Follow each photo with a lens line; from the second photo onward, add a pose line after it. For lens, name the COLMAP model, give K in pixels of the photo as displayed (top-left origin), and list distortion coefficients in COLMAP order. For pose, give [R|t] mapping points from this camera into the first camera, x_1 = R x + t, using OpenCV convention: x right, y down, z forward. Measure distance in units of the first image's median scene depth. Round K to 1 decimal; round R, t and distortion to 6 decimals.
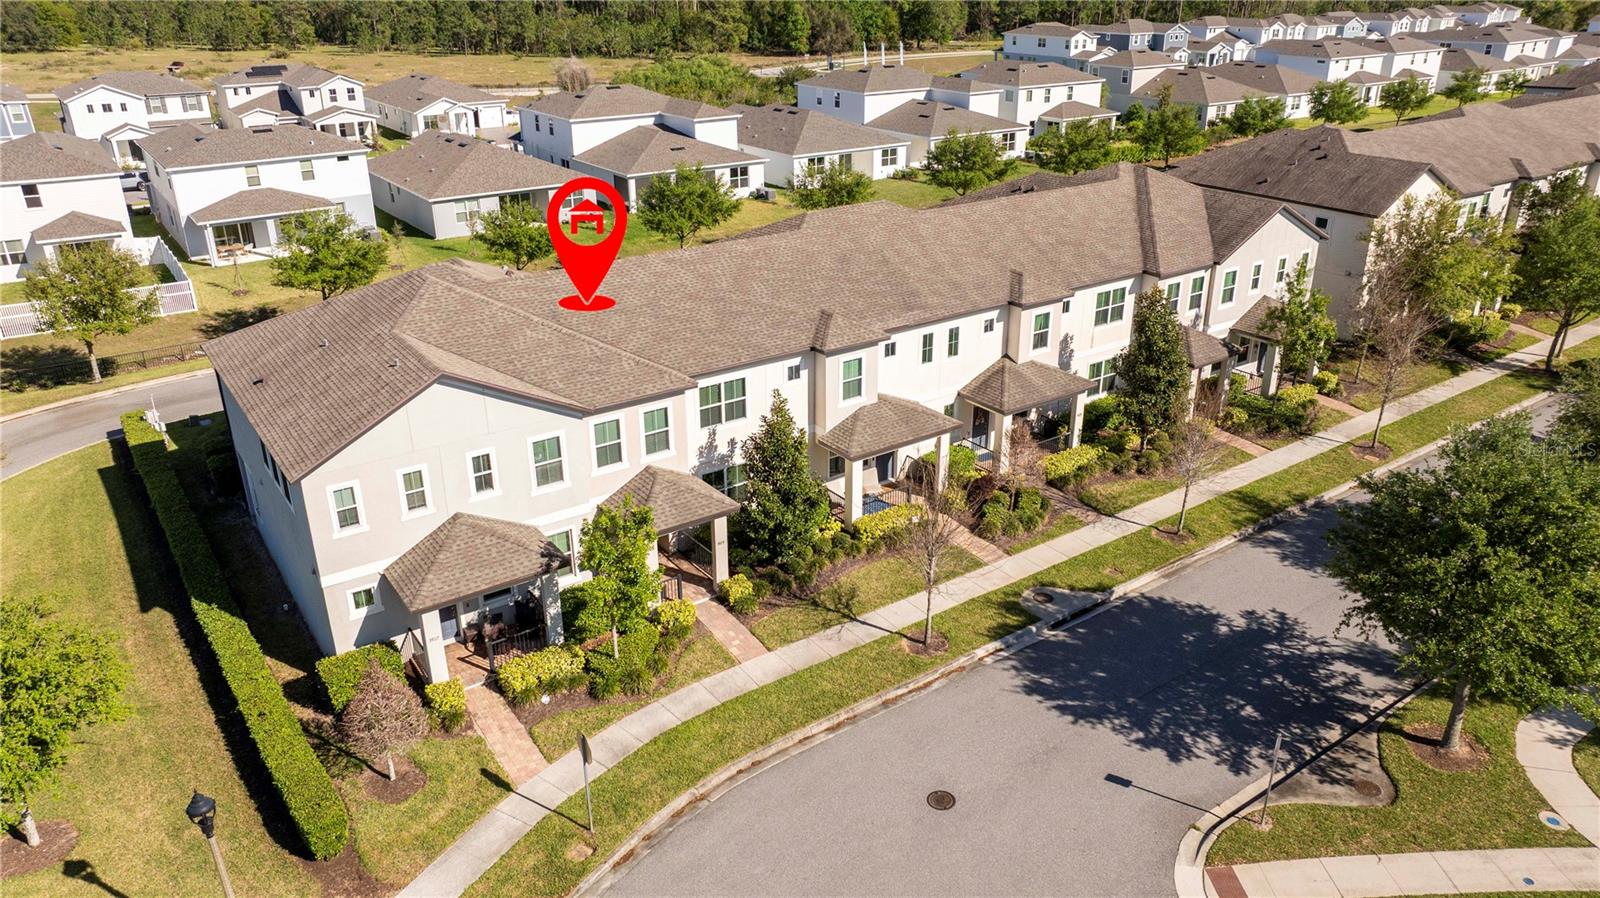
lens RADIAL K [[1123.5, 0, 796.2], [0, 1123.5, 439.9], [0, 0, 1]] dist [-0.033979, 0.036240]
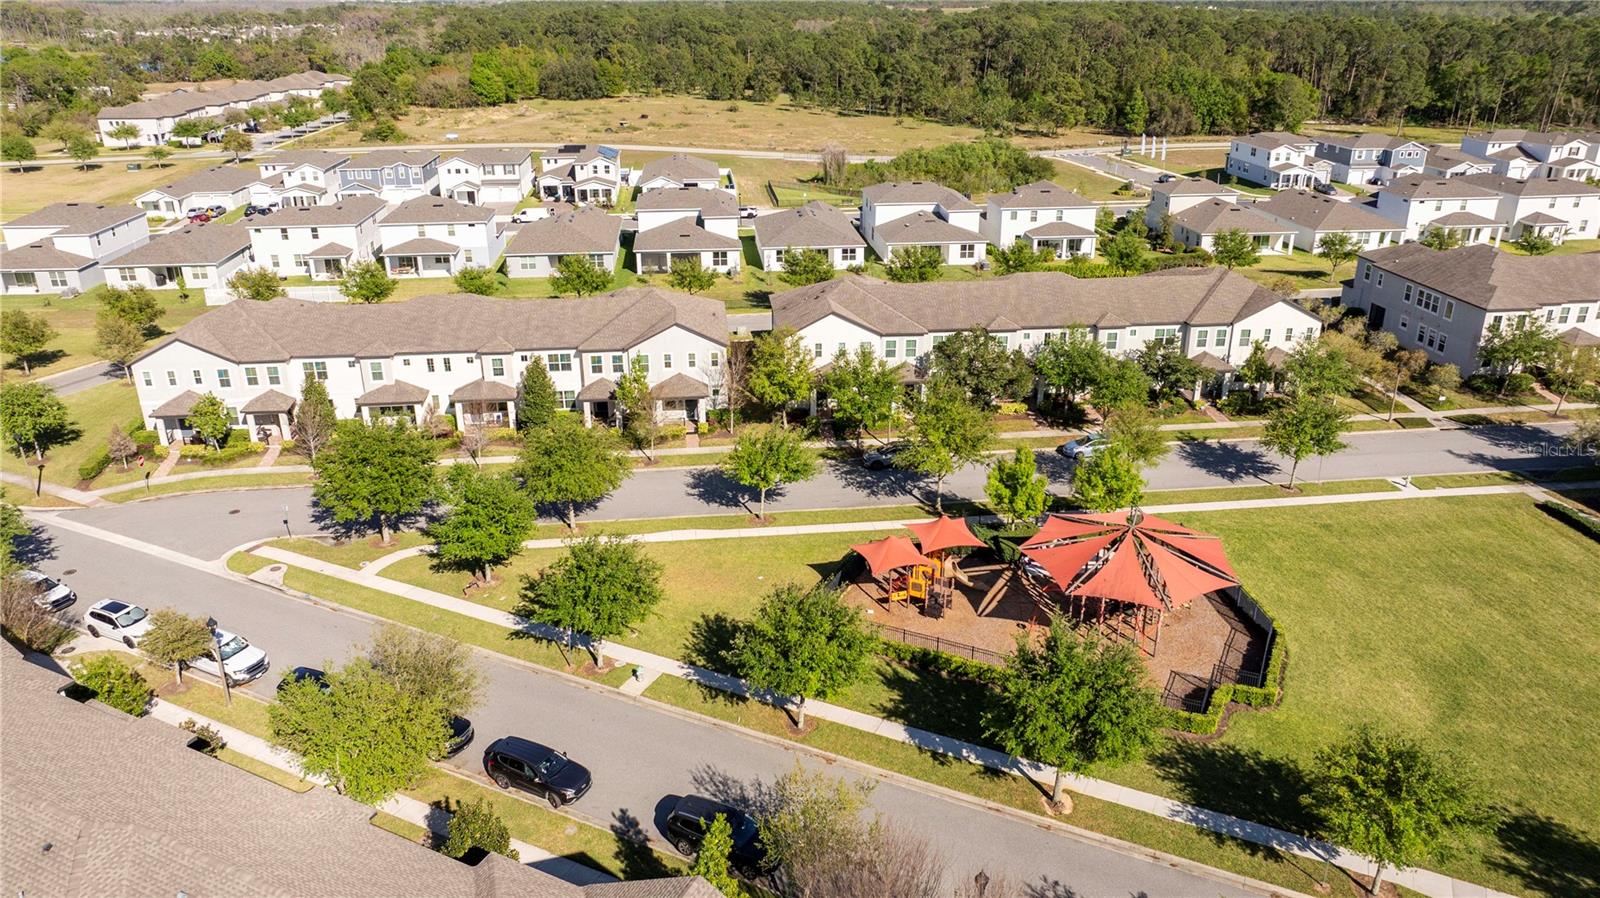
lens RADIAL K [[1123.5, 0, 799.3], [0, 1123.5, 453.1], [0, 0, 1]] dist [-0.033979, 0.036240]
pose [[0.870036, 0.189486, -0.455118, 0.900714], [-0.194173, 0.980272, 0.036936, -0.069060], [0.453138, 0.056236, 0.889665, -0.297465]]
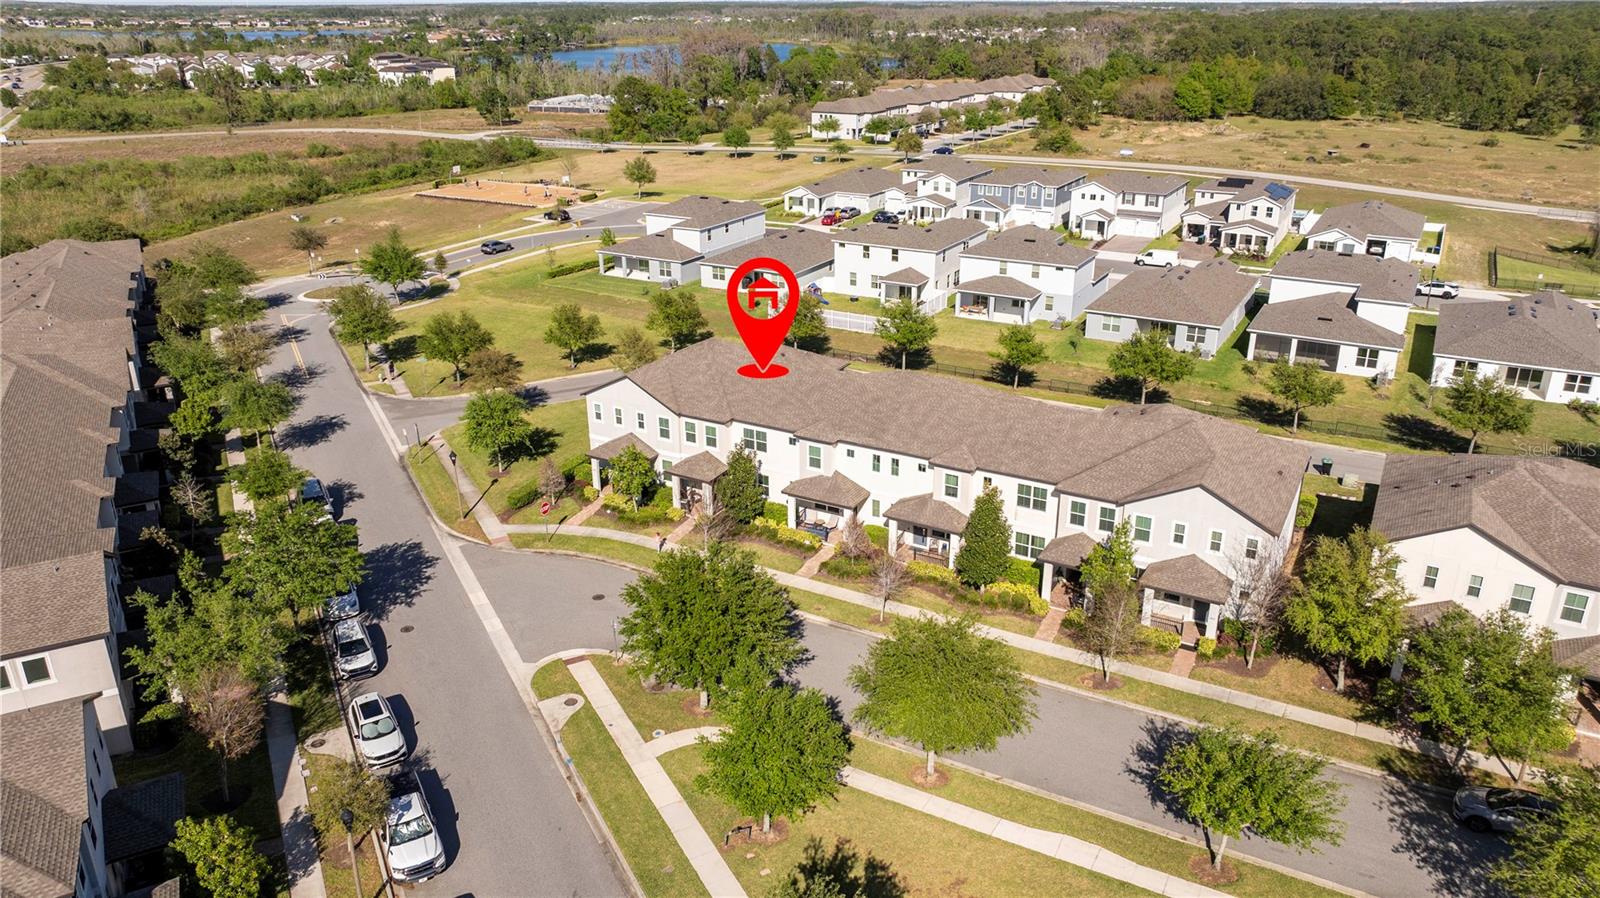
lens RADIAL K [[1123.5, 0, 808.6], [0, 1123.5, 433.7], [0, 0, 1]] dist [-0.033979, 0.036240]
pose [[0.428843, 0.327436, -0.841950, 0.766992], [-0.352094, 0.918880, 0.178017, -0.200655], [0.831940, 0.220104, 0.509343, 0.025297]]
